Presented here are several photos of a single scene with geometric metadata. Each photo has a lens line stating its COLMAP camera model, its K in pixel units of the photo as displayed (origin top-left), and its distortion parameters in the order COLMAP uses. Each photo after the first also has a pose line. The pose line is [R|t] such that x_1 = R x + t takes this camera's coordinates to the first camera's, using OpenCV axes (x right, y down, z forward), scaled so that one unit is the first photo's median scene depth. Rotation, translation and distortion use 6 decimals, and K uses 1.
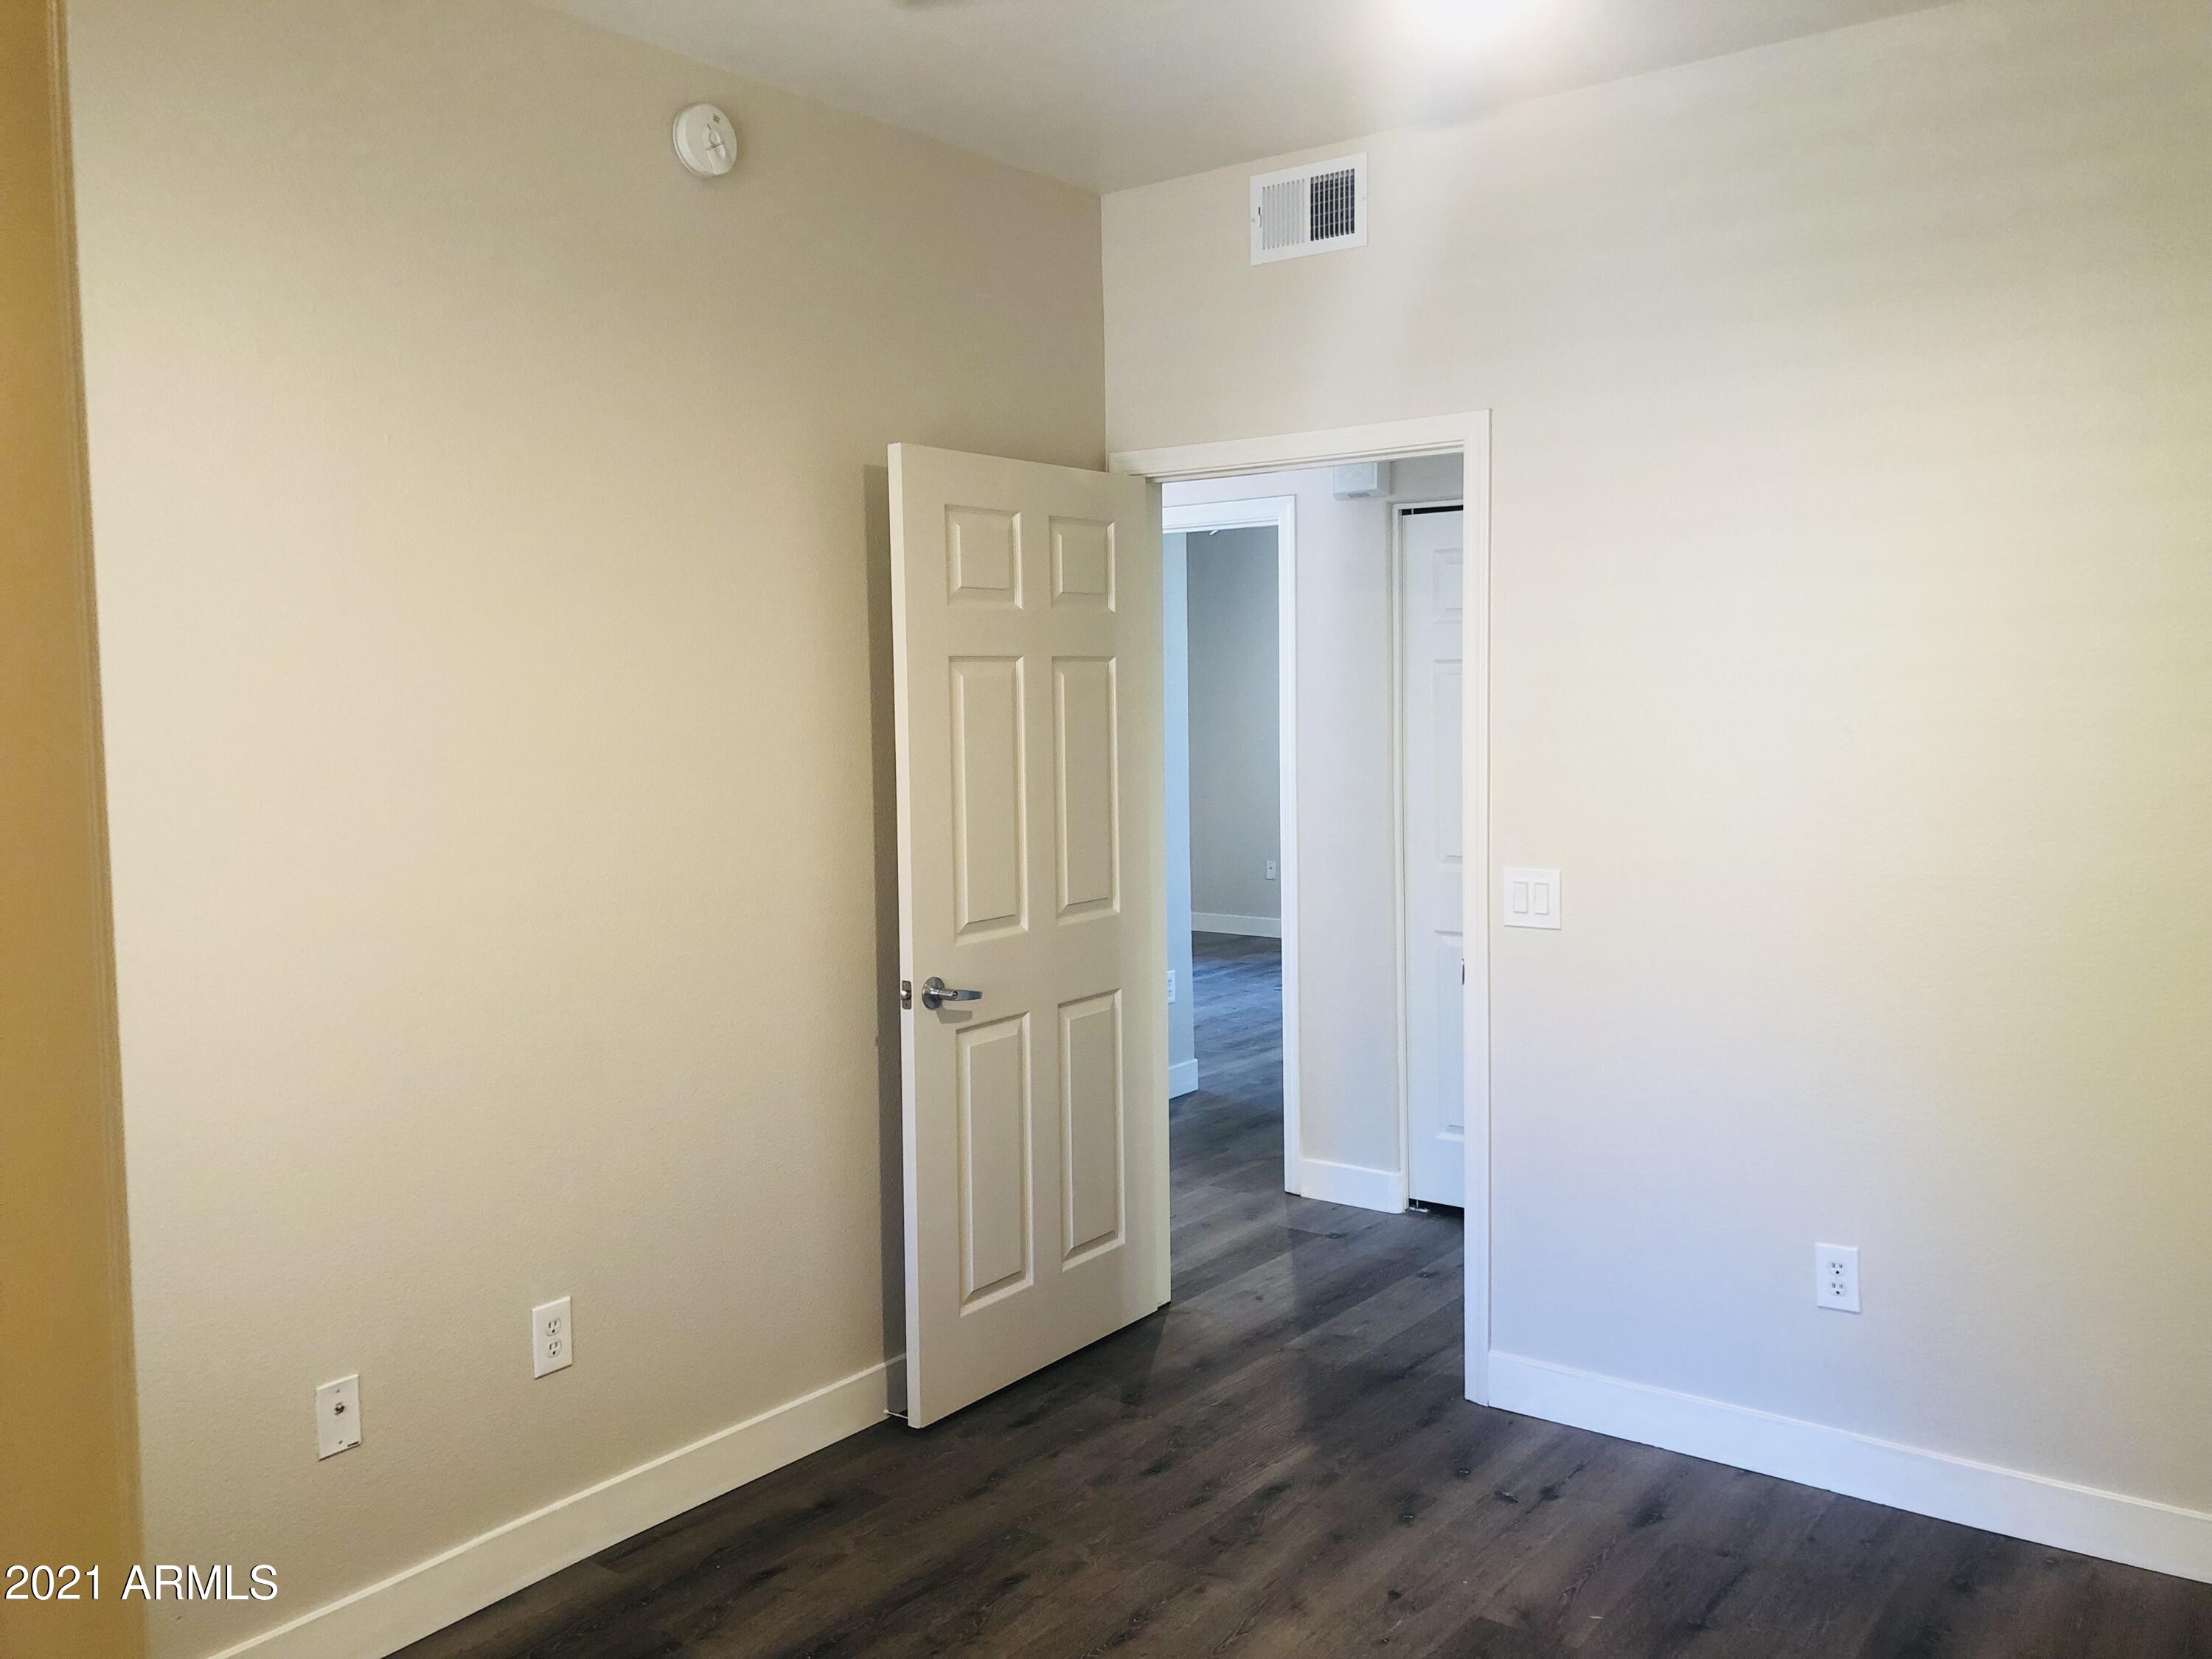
lens RADIAL K [[1818.4, 0, 1099.9], [0, 1818.4, 829.3], [0, 0, 1]] dist [0.035167, -0.024222]
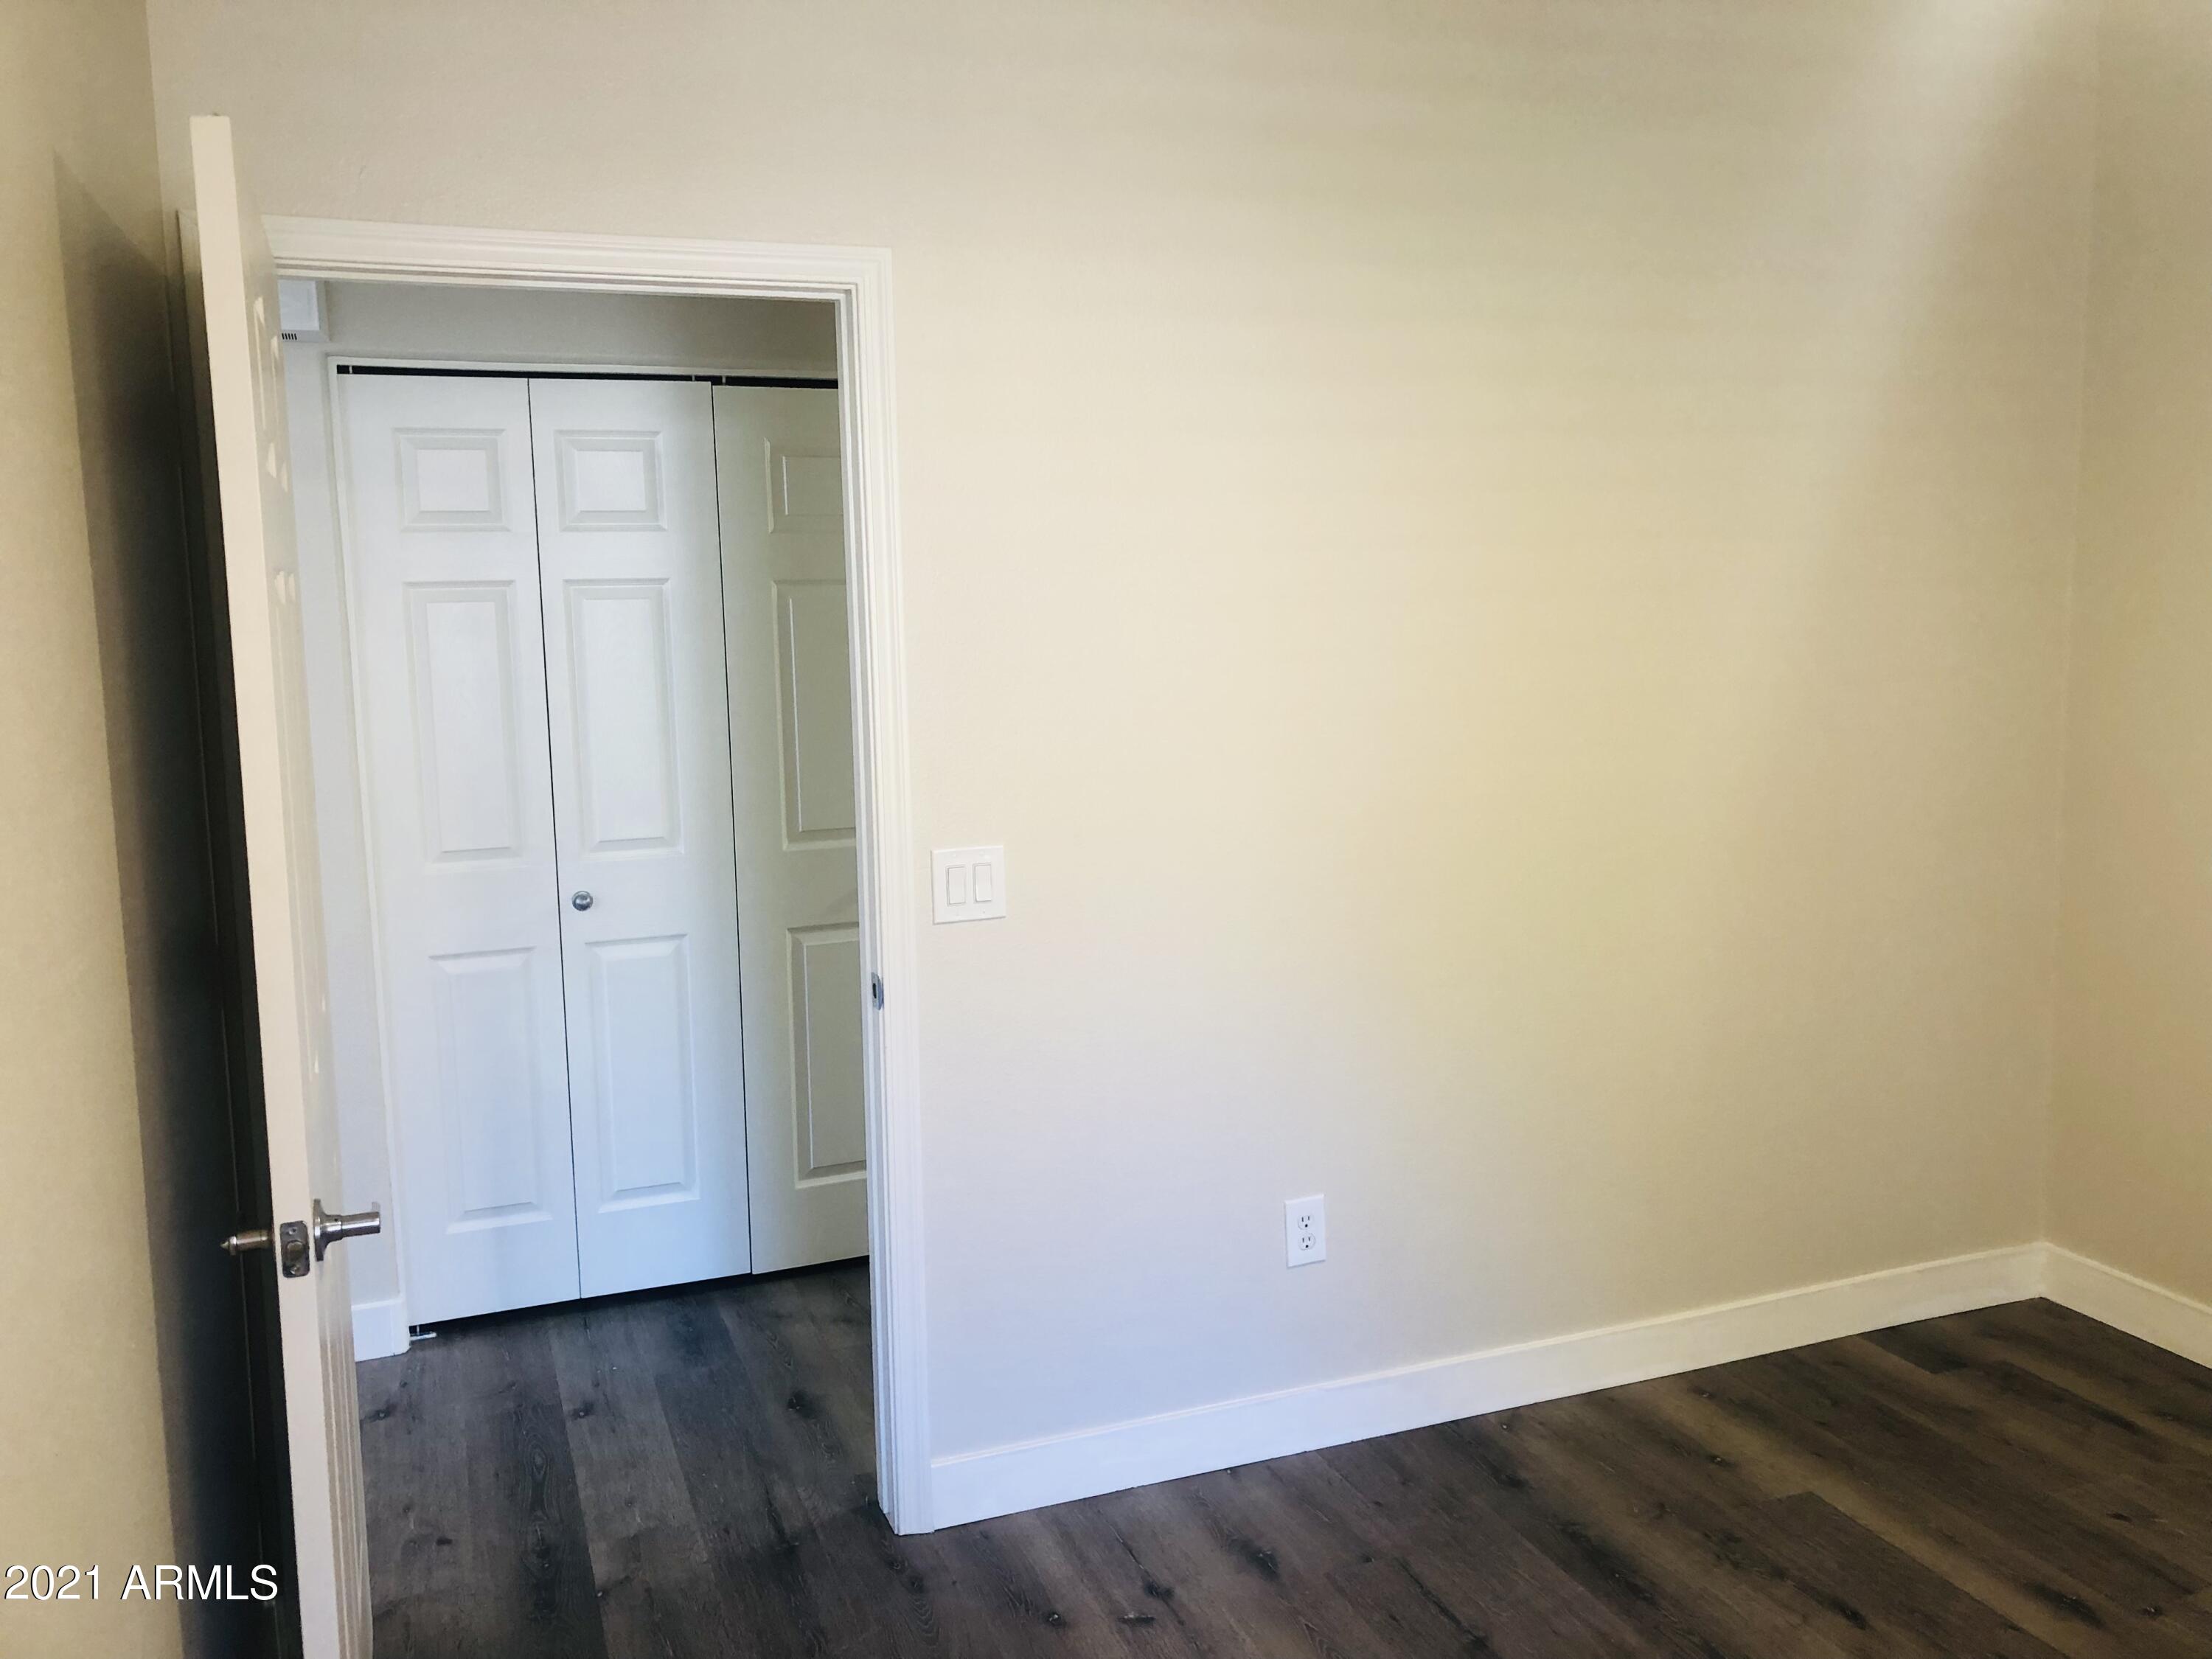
lens RADIAL K [[1818.4, 0, 1103.5], [0, 1818.4, 826.3], [0, 0, 1]] dist [0.035167, -0.024222]
pose [[0.526563, -0.110991, 0.842860, -0.430170], [0.080447, 0.993497, 0.080570, -0.050229], [-0.846322, 0.025380, 0.532067, 0.575549]]
